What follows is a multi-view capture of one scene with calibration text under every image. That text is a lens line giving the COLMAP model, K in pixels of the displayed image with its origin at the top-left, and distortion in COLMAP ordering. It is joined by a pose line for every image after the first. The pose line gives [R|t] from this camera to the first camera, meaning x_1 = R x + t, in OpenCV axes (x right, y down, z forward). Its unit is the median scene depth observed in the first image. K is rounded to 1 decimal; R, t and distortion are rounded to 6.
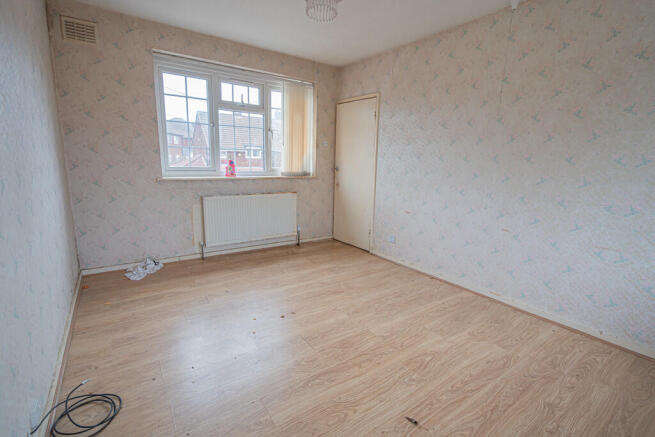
lens RADIAL K [[300.6, 0, 324.9], [0, 300.6, 220.1], [0, 0, 1]] dist [0.004615, 0.000570]
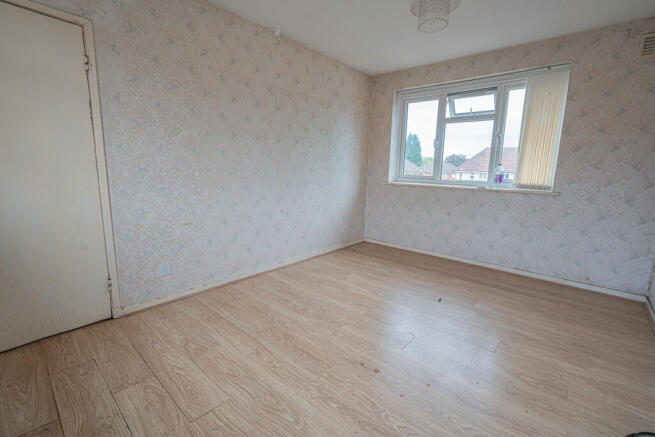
lens RADIAL K [[300.6, 0, 325.1], [0, 300.6, 215.7], [0, 0, 1]] dist [0.004615, 0.000570]
pose [[-0.260961, -0.185617, 0.947336, -0.610623], [0.146773, 0.962302, 0.228980, -0.196849], [-0.954126, 0.198799, -0.223879, 0.994848]]
